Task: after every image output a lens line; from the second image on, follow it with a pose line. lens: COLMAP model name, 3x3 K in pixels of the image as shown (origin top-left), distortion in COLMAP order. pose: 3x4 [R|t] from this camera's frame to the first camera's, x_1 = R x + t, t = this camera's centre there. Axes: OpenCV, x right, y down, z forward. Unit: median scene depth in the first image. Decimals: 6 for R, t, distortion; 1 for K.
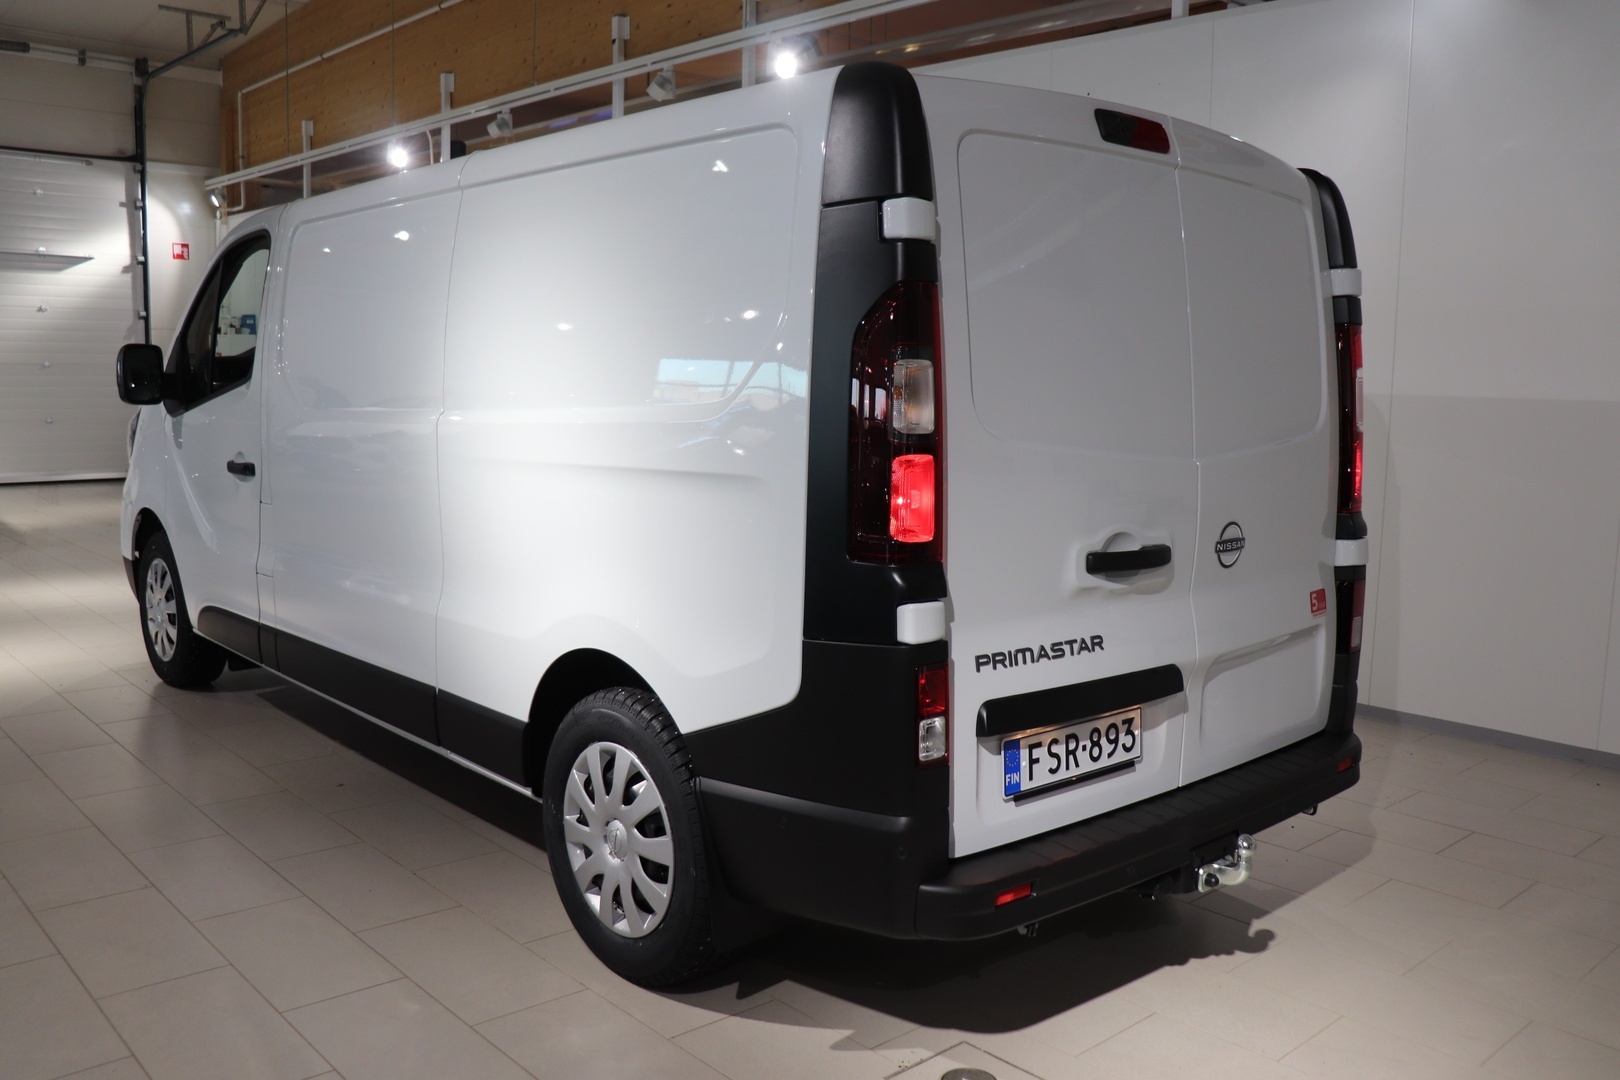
lens RADIAL K [[1339.4, 0, 822.4], [0, 1339.4, 538.6], [0, 0, 1]] dist [-0.098577, 0.005589]
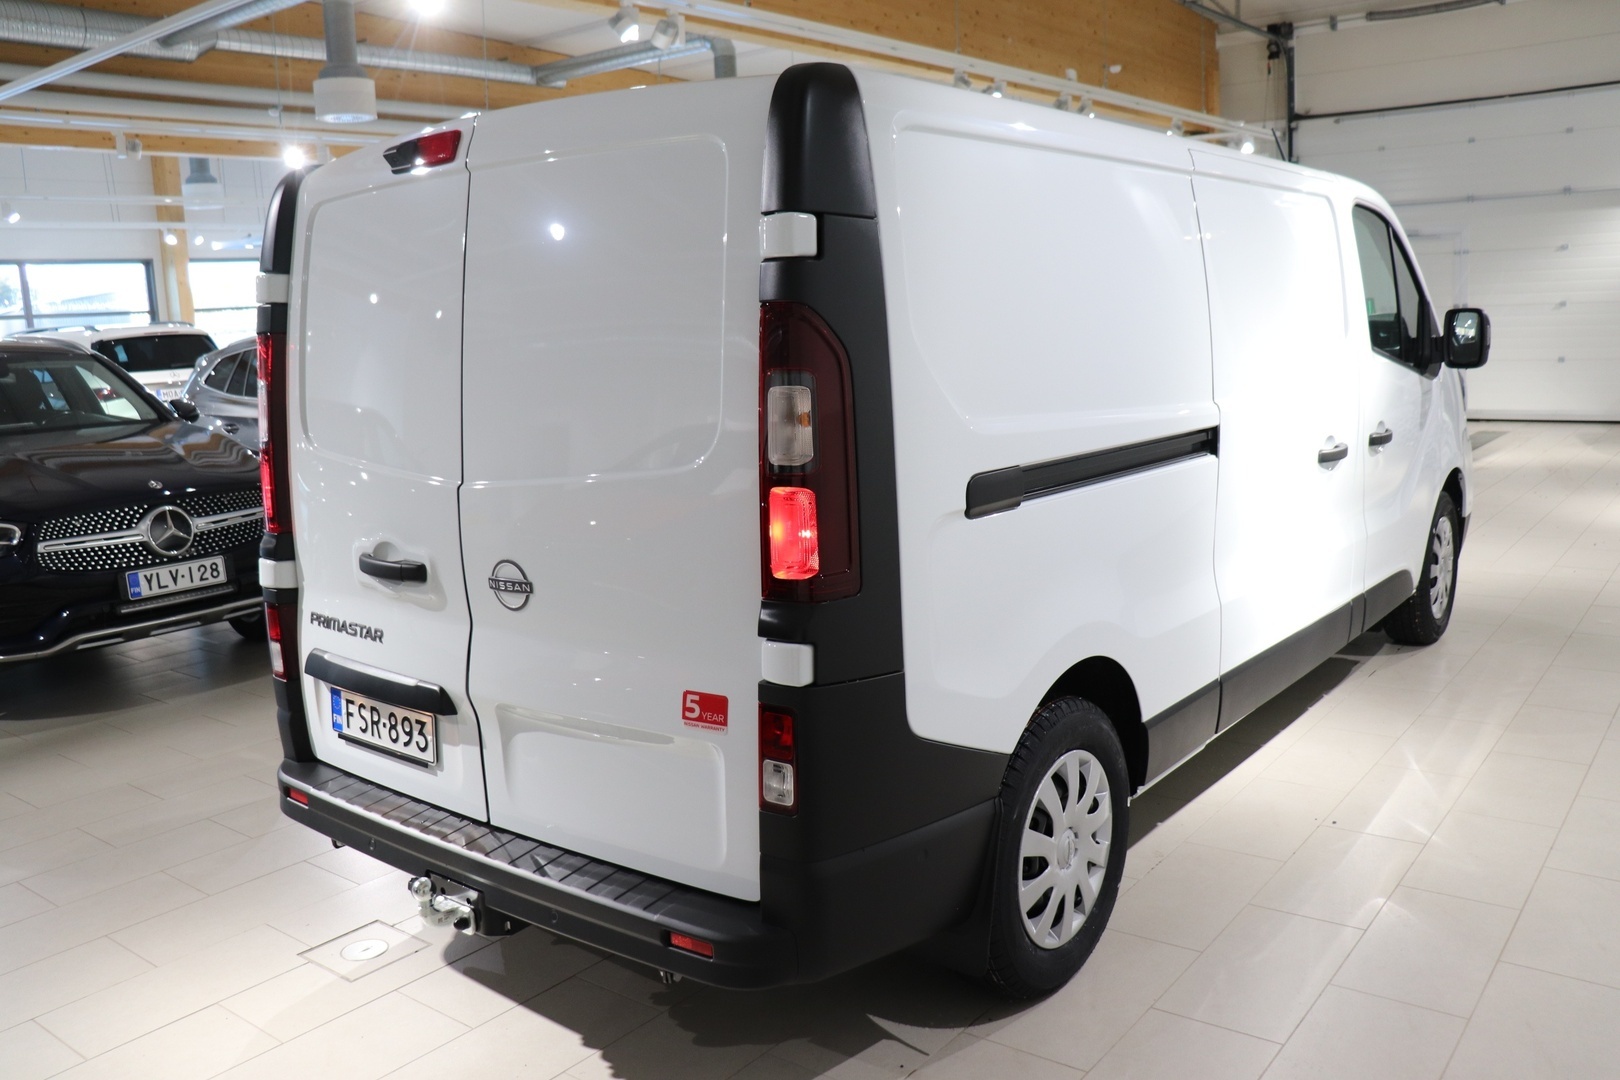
lens RADIAL K [[1339.4, 0, 812.7], [0, 1339.4, 530.0], [0, 0, 1]] dist [-0.098577, 0.005589]
pose [[0.157772, 0.137850, -0.977806, 1.348260], [-0.073758, 0.989087, 0.127539, -0.179581], [0.984717, 0.051999, 0.166217, 1.177017]]
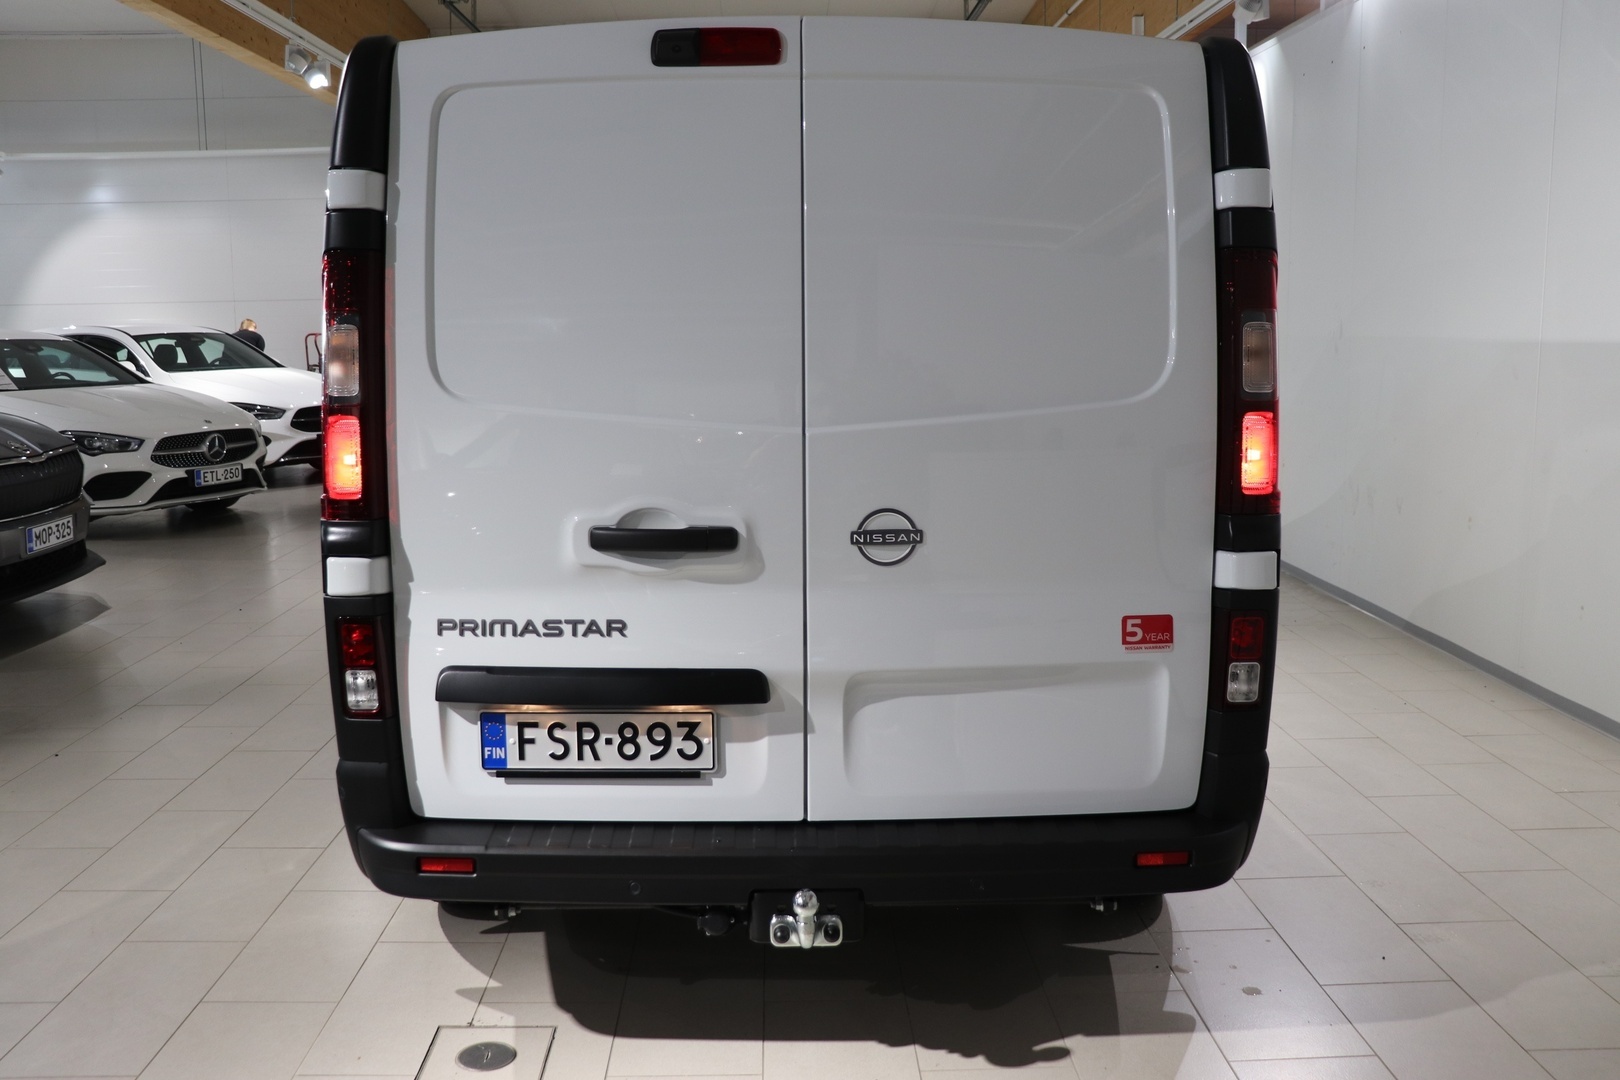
lens RADIAL K [[1465.6, 0, 808.4], [0, 1465.6, 535.9], [0, 0, 1]] dist [-0.122961, 0.000623]
pose [[0.756111, 0.076267, -0.649985, 0.950061], [-0.062697, 0.997060, 0.044058, -0.036131], [0.651434, 0.007439, 0.758669, 0.333835]]
